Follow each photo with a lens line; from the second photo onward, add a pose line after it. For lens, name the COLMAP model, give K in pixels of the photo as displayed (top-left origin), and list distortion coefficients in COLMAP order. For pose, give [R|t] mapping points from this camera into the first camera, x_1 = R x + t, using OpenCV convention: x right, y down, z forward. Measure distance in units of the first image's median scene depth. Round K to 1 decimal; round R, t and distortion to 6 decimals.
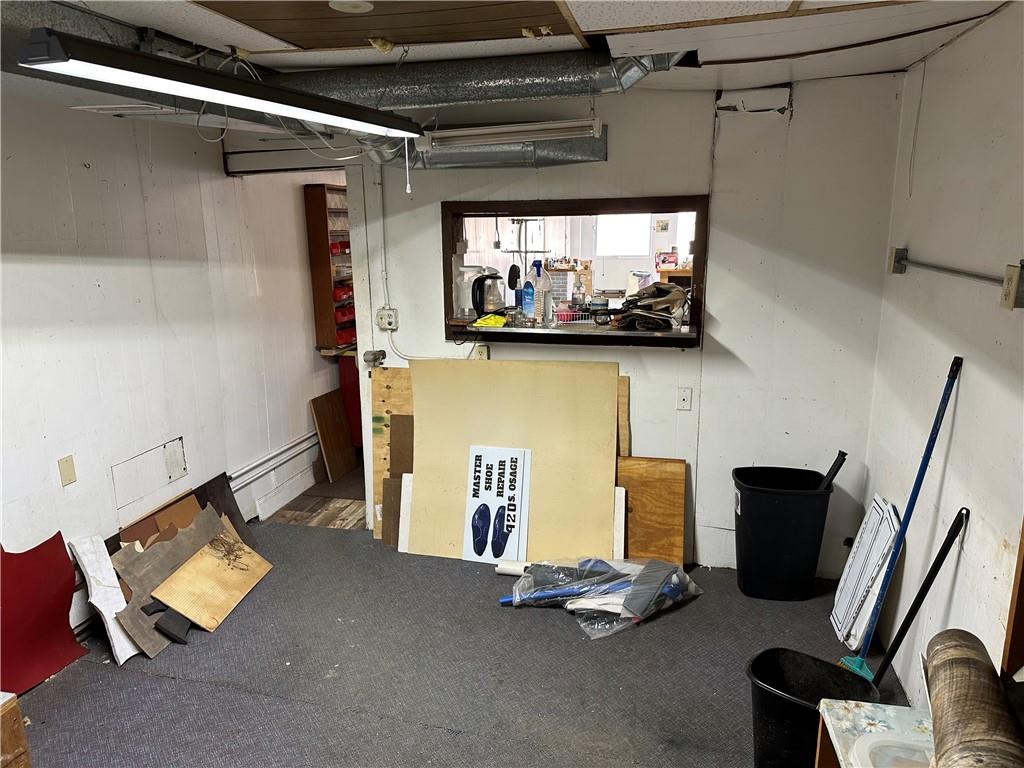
lens RADIAL K [[724.4, 0, 501.4], [0, 724.4, 385.5], [0, 0, 1]] dist [0.180952, -0.288864]
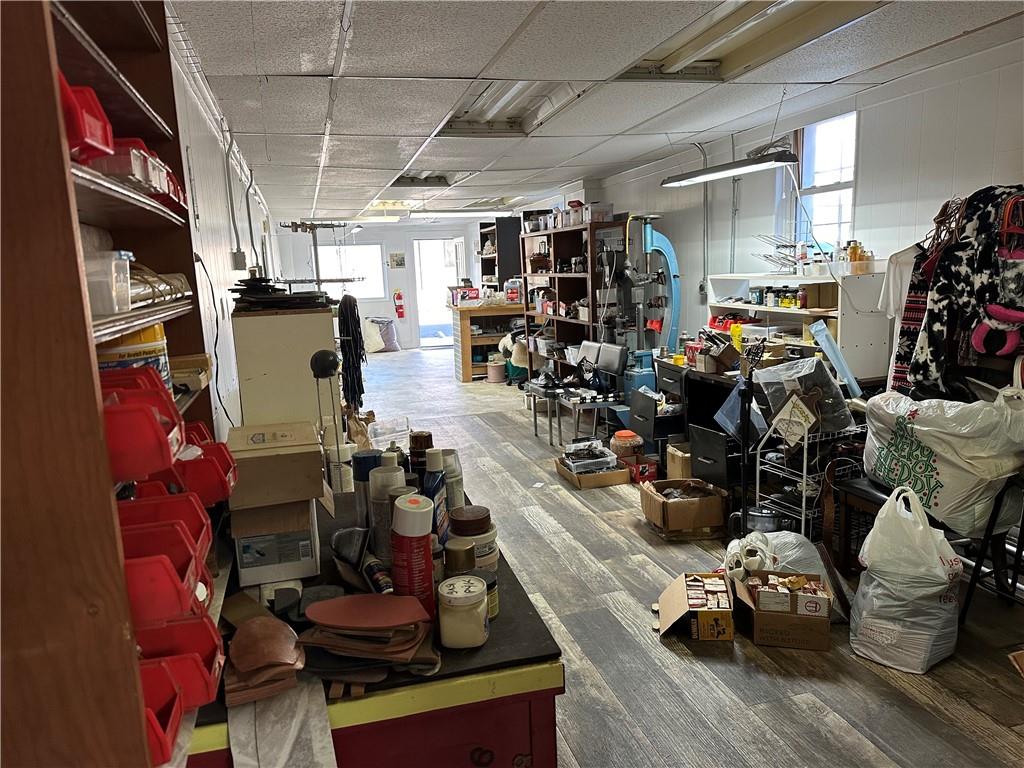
lens RADIAL K [[718.4, 0, 513.0], [0, 718.4, 380.8], [0, 0, 1]] dist [0.205055, -0.000130]
pose [[0.870326, -0.103942, 0.481383, -0.305999], [0.140829, 0.989184, -0.041026, -0.151768], [-0.471912, 0.103498, 0.875550, 1.083116]]
